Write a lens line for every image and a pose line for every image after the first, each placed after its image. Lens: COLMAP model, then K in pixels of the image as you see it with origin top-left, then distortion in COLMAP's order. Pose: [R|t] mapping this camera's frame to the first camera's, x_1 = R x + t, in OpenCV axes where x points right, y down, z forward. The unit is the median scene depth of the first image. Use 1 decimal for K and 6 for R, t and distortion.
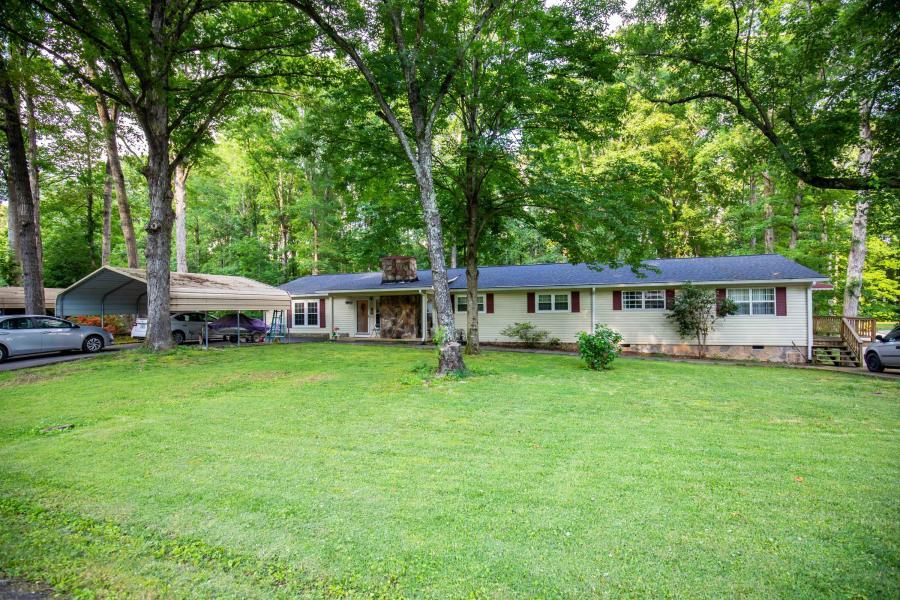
lens RADIAL K [[412.7, 0, 450.0], [0, 412.7, 300.0], [0, 0, 1]] dist [0.000544, -0.000081]
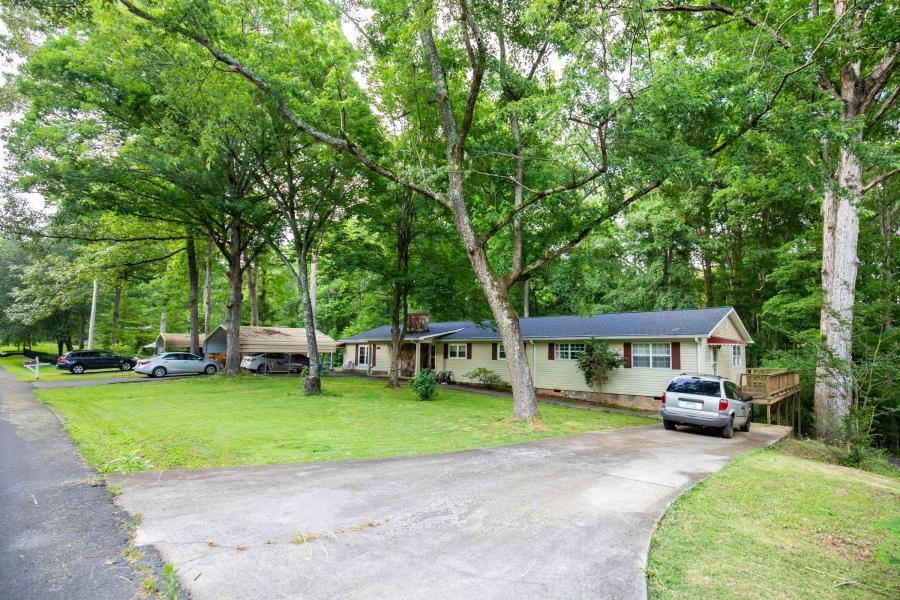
lens RADIAL K [[412.7, 0, 450.0], [0, 412.7, 300.0], [0, 0, 1]] dist [0.000544, -0.000081]
pose [[0.923155, -0.024133, -0.383670, 0.642525], [-0.016454, 0.994633, -0.102153, -0.020684], [0.384076, 0.100616, 0.917803, -0.213314]]
